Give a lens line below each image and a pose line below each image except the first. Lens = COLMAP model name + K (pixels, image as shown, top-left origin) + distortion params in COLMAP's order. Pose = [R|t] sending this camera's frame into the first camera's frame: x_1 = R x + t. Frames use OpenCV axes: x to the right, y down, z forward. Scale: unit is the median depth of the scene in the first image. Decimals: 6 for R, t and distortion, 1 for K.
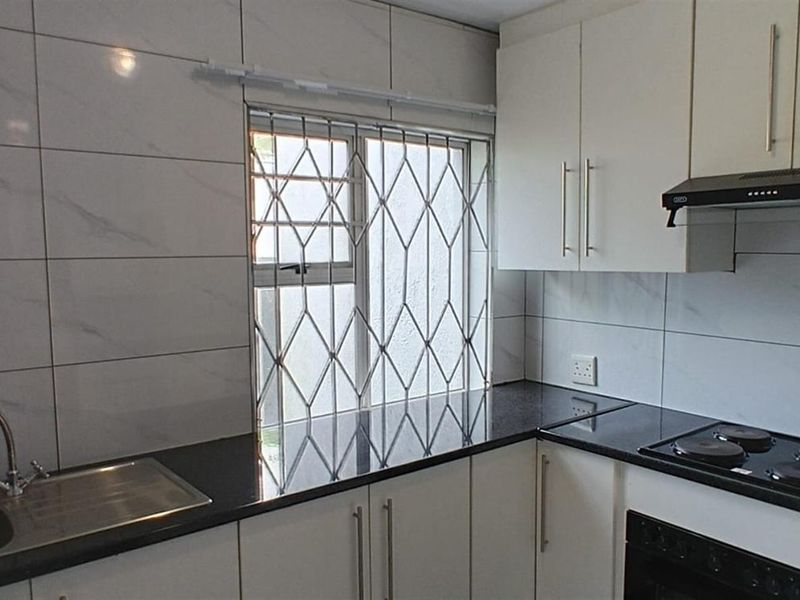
lens RADIAL K [[669.9, 0, 400.7], [0, 669.9, 312.4], [0, 0, 1]] dist [0.014514, -0.022178]
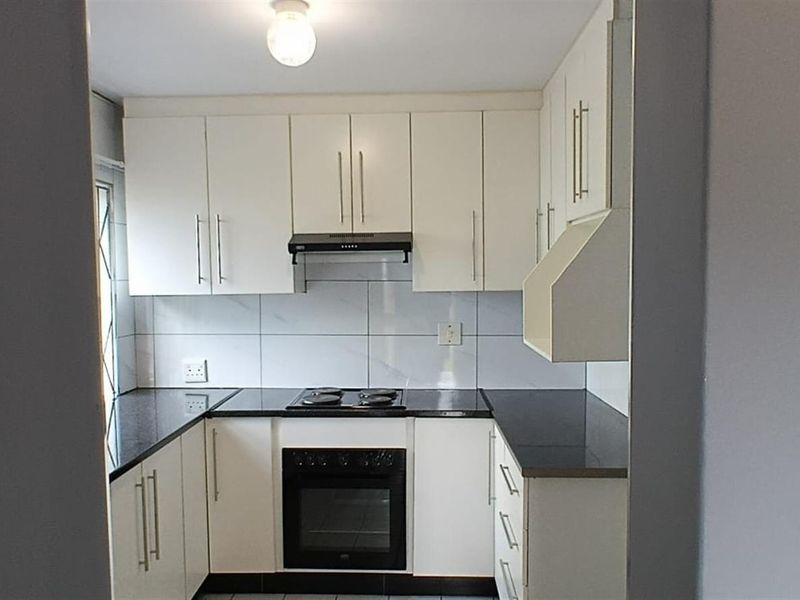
lens RADIAL K [[669.9, 0, 399.8], [0, 669.9, 300.6], [0, 0, 1]] dist [0.014514, -0.022178]
pose [[0.637050, -0.029001, 0.770277, -0.555382], [0.078655, 0.996522, -0.027532, 0.019437], [-0.766799, 0.078125, 0.637115, -0.171434]]
